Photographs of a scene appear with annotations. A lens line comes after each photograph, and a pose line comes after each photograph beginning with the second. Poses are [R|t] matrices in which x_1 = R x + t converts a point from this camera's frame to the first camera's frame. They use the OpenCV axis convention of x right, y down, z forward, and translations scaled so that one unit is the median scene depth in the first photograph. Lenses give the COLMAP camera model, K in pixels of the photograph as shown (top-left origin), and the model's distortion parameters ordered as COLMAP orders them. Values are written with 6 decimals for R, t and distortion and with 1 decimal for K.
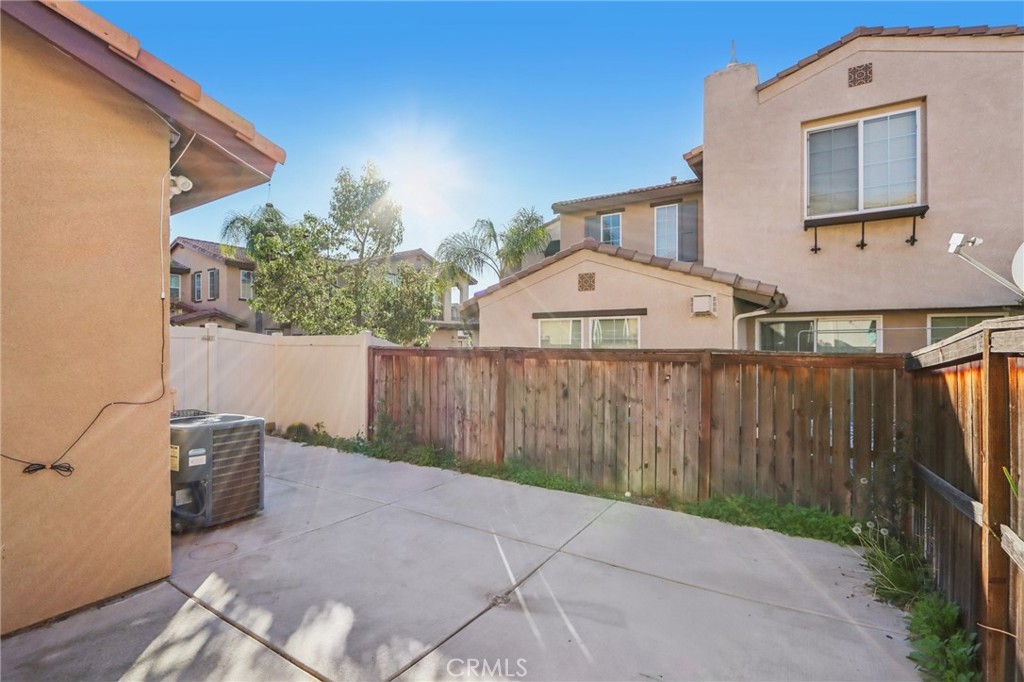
lens RADIAL K [[474.4, 0, 512.8], [0, 474.4, 344.5], [0, 0, 1]] dist [-0.014770, 0.000970]
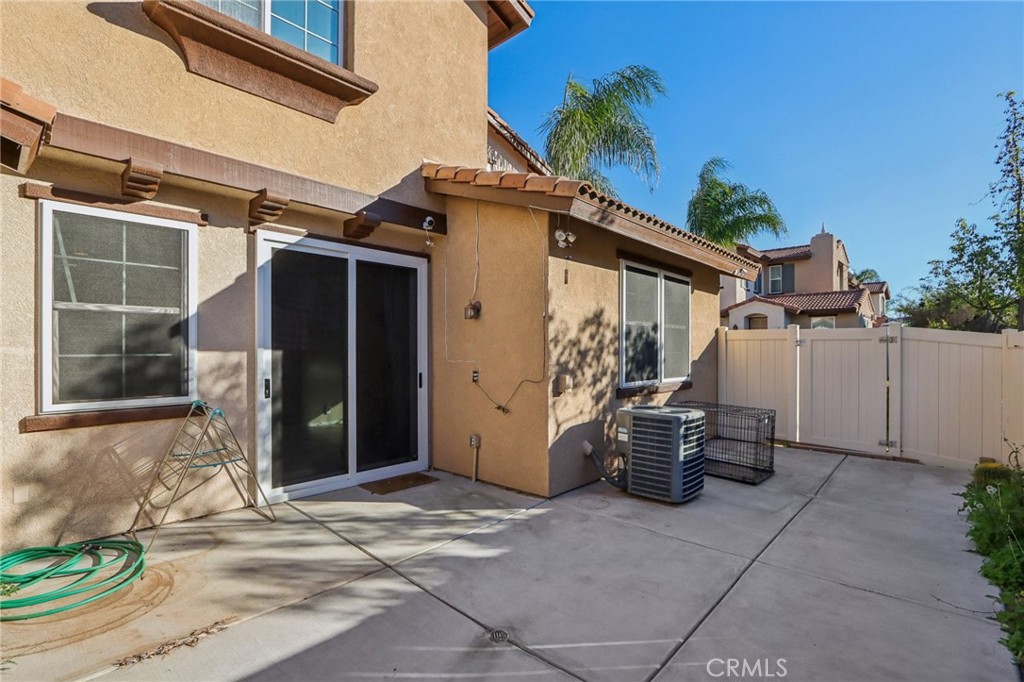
lens RADIAL K [[474.4, 0, 512.3], [0, 474.4, 343.1], [0, 0, 1]] dist [-0.014770, 0.000970]
pose [[-0.161342, -0.000912, -0.986898, 0.893405], [0.005377, 0.999984, -0.001803, -0.016522], [0.986884, -0.005597, -0.161335, 1.219838]]
